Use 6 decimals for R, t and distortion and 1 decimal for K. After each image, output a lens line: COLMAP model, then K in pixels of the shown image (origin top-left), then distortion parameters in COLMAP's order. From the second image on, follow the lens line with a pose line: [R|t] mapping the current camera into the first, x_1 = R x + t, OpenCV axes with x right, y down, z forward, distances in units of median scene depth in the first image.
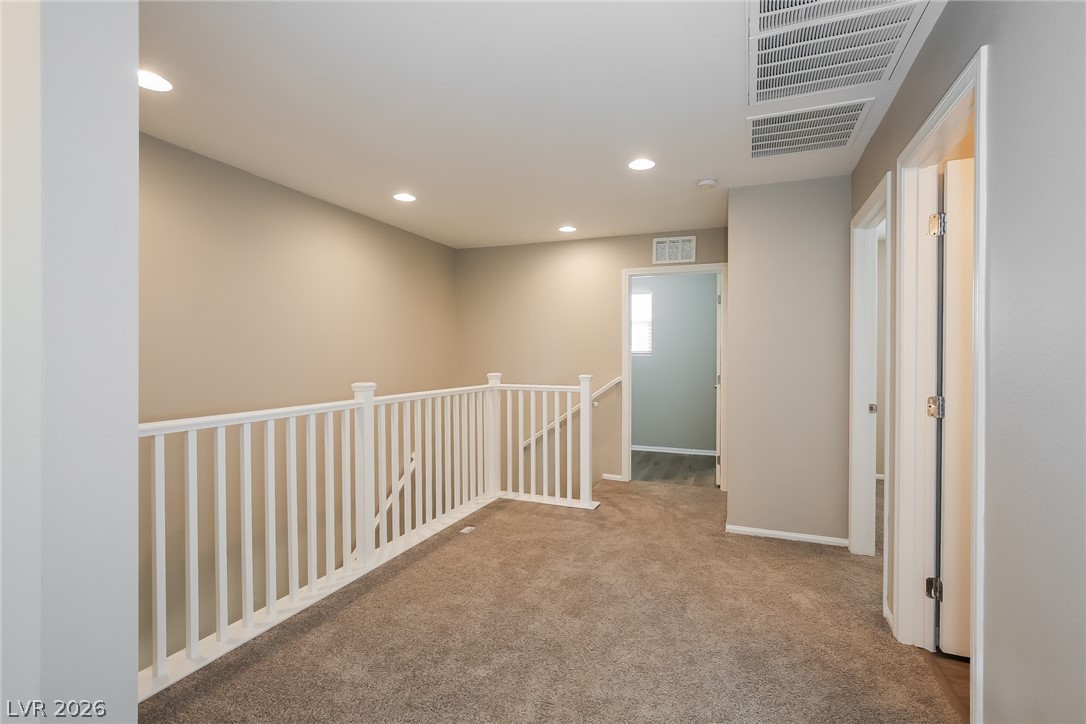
lens RADIAL K [[494.8, 0, 543.0], [0, 494.8, 362.0], [0, 0, 1]] dist [0.000229, 0.000287]
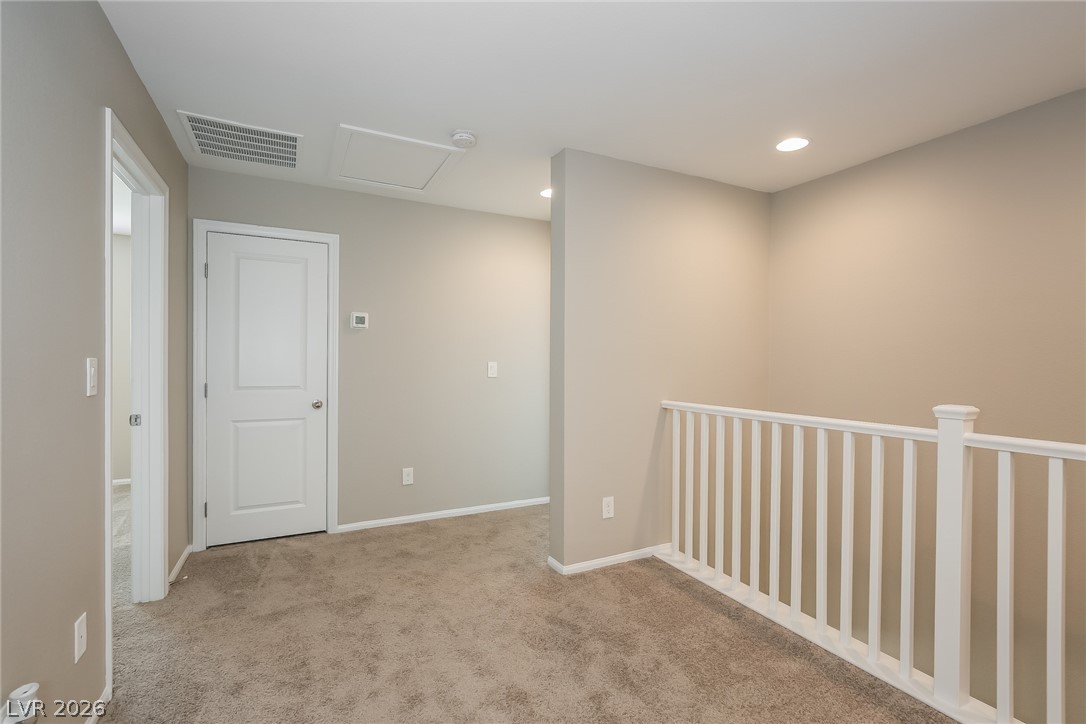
lens RADIAL K [[499.2, 0, 549.6], [0, 499.2, 358.9], [0, 0, 1]] dist [-0.017570, 0.001242]
pose [[-0.651641, 0.000170, -0.758528, 0.459417], [-0.007856, 0.999945, 0.006973, -0.016769], [0.758487, 0.010503, -0.651603, 1.097350]]
